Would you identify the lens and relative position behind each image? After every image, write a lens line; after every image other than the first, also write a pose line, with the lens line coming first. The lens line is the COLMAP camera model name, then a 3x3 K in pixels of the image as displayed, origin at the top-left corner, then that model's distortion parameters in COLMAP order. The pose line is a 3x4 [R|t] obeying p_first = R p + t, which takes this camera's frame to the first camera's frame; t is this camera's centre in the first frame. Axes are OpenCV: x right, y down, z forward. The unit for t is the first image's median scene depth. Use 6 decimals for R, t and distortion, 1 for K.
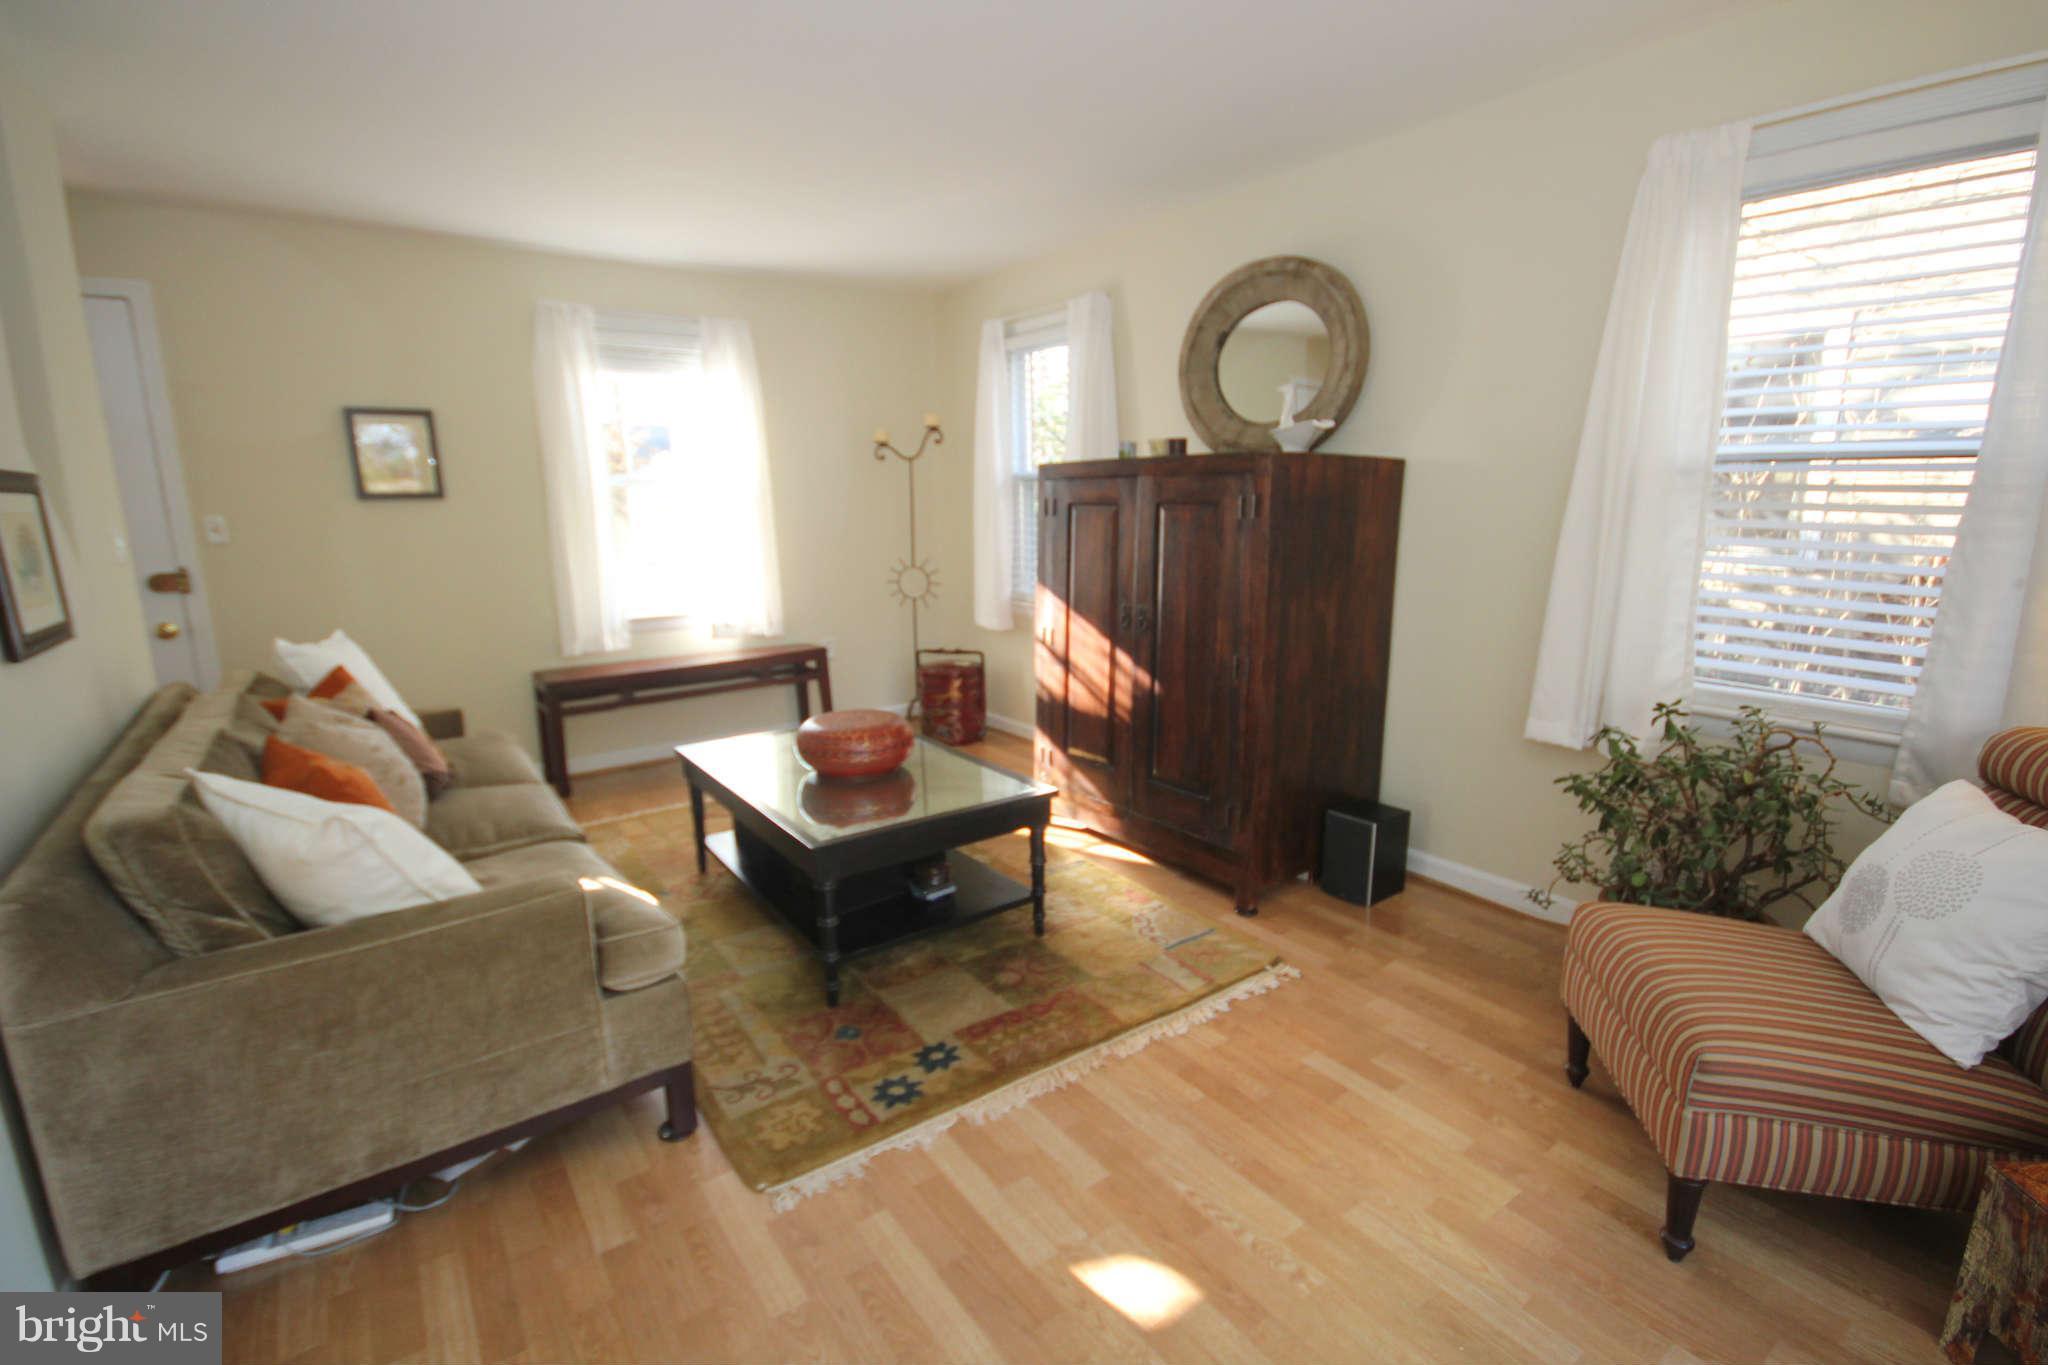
lens RADIAL K [[943.4, 0, 1031.3], [0, 943.4, 687.2], [0, 0, 1]] dist [0.001028, -0.003461]
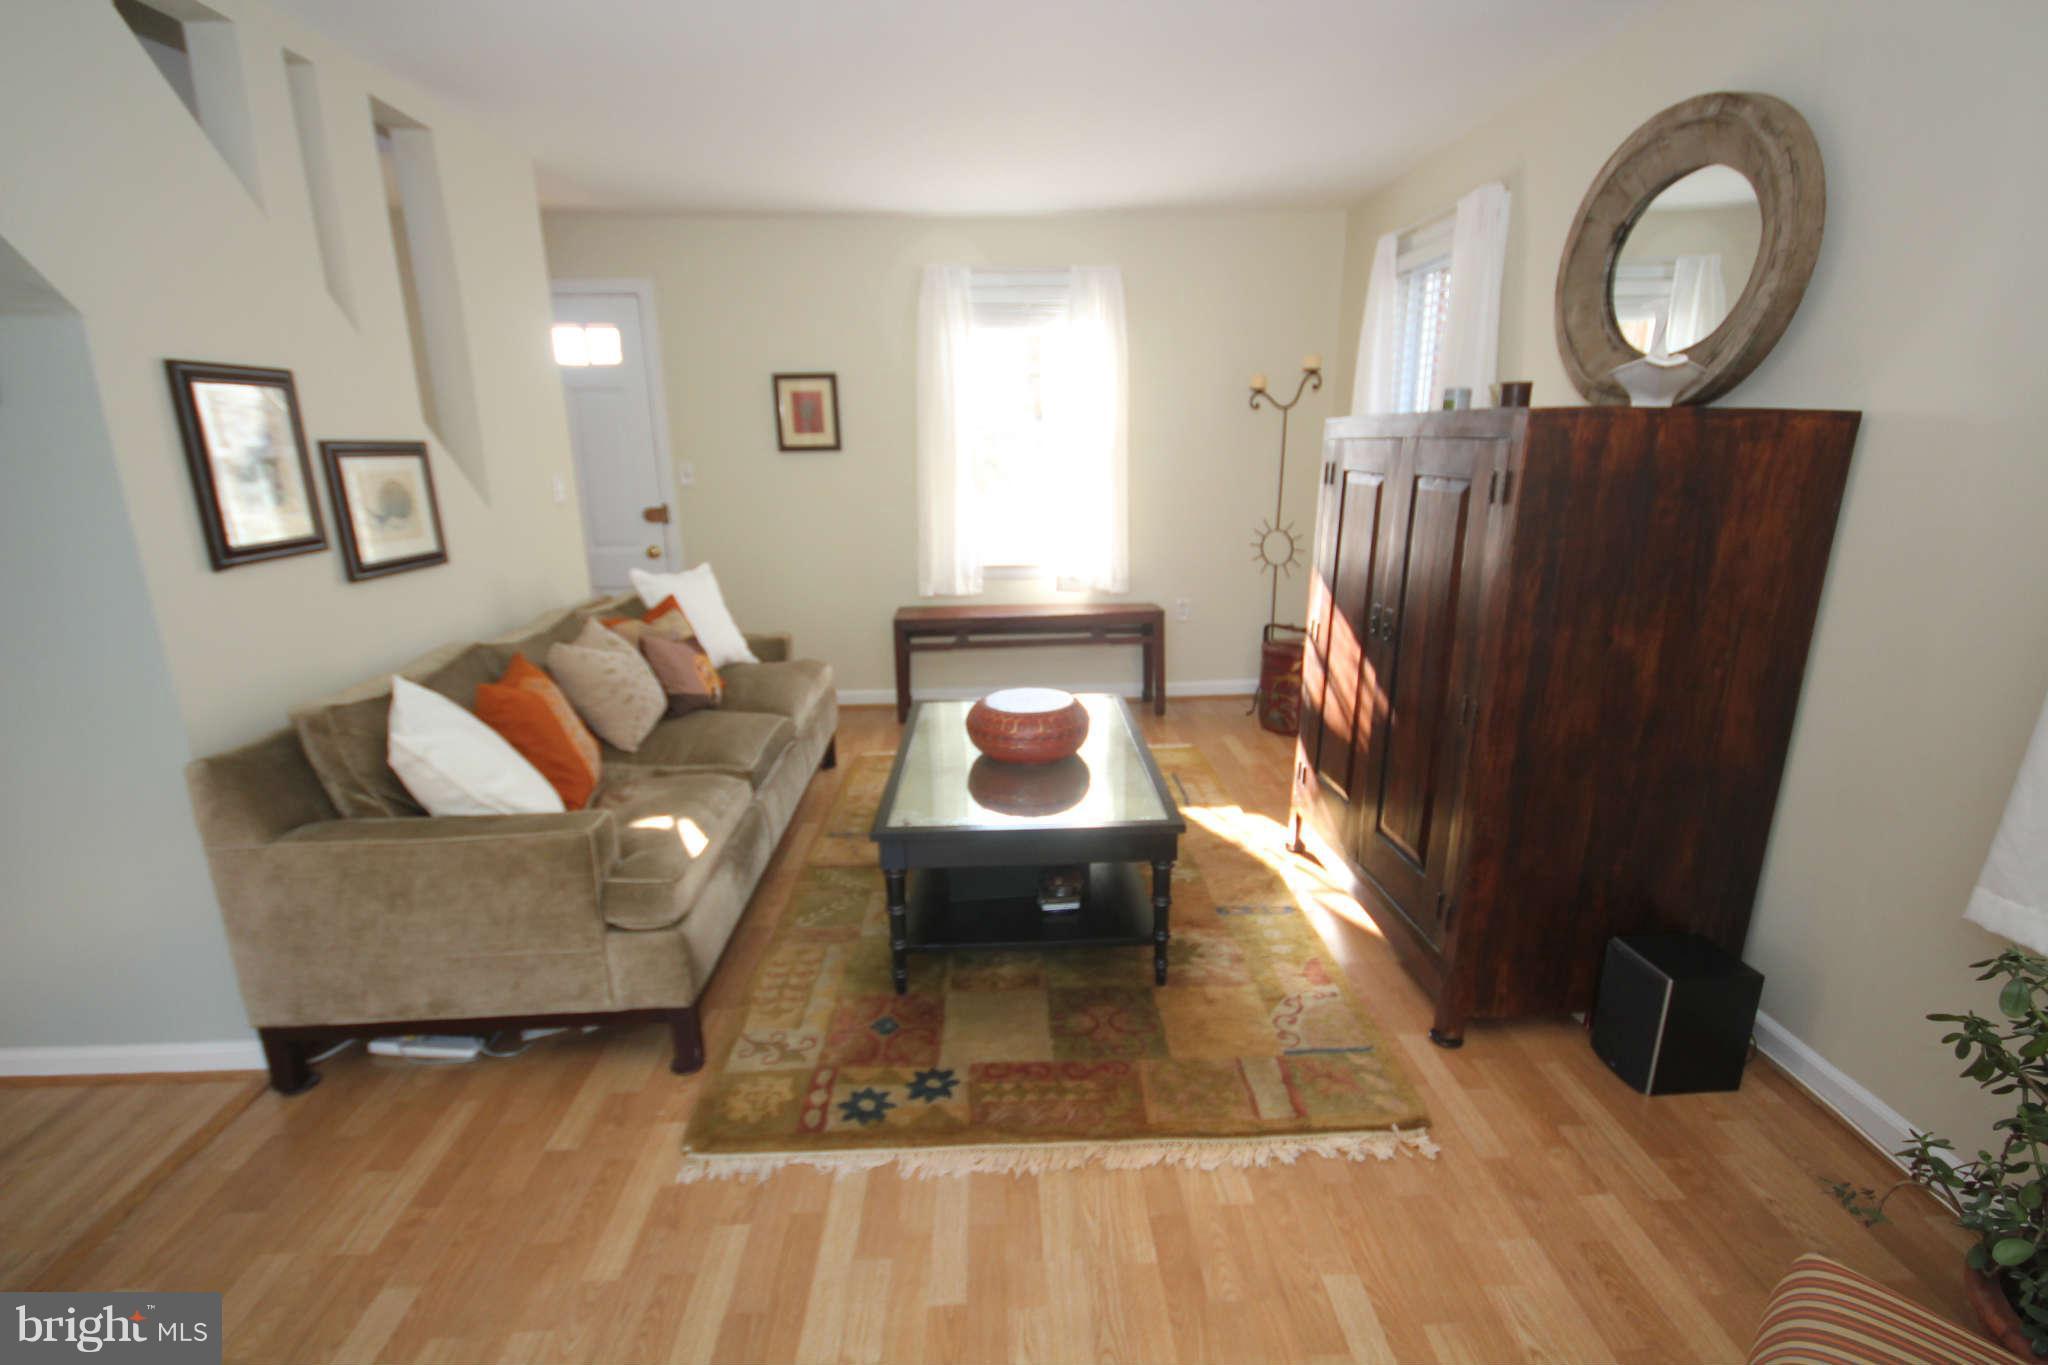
lens RADIAL K [[943.4, 0, 1031.3], [0, 943.4, 687.2], [0, 0, 1]] dist [0.001028, -0.003461]
pose [[0.834470, 0.143725, -0.531980, 0.328606], [-0.110384, 0.989418, 0.094162, -0.071700], [0.539885, -0.019853, 0.841505, 0.223292]]
